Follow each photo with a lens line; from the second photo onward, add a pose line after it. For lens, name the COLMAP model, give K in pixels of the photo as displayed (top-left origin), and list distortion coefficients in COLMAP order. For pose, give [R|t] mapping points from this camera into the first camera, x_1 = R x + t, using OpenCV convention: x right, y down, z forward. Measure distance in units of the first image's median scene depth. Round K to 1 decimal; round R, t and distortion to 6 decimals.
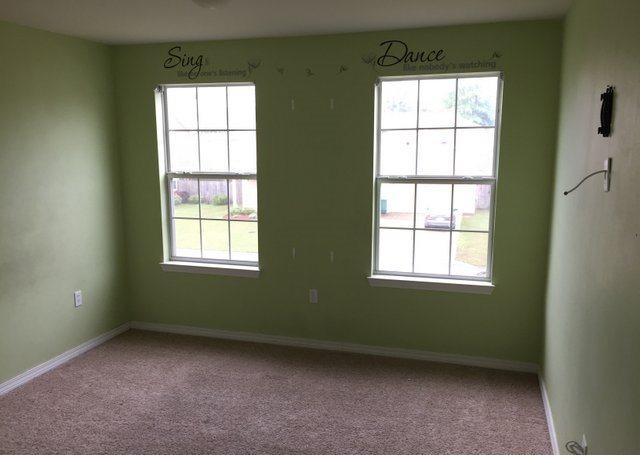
lens RADIAL K [[569.9, 0, 355.0], [0, 569.9, 261.9], [0, 0, 1]] dist [0.082076, -0.003530]
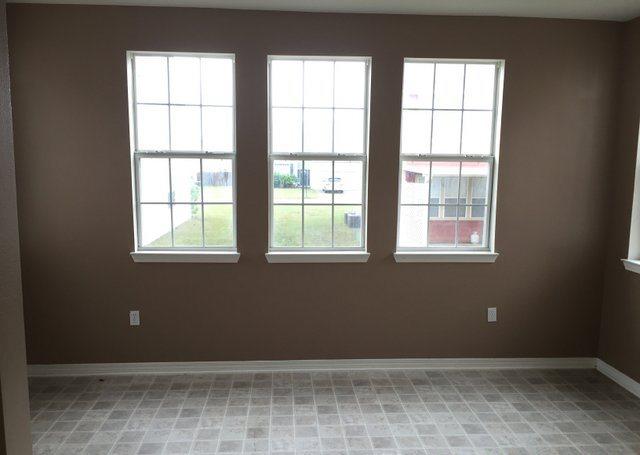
lens RADIAL K [[542.4, 0, 320.1], [0, 542.4, 241.8], [0, 0, 1]] dist [0.075327, -0.120073]
pose [[0.932144, -0.060567, 0.356986, -0.374427], [0.055071, 0.998155, 0.025551, -0.022495], [-0.357875, -0.004157, 0.933760, 0.113745]]
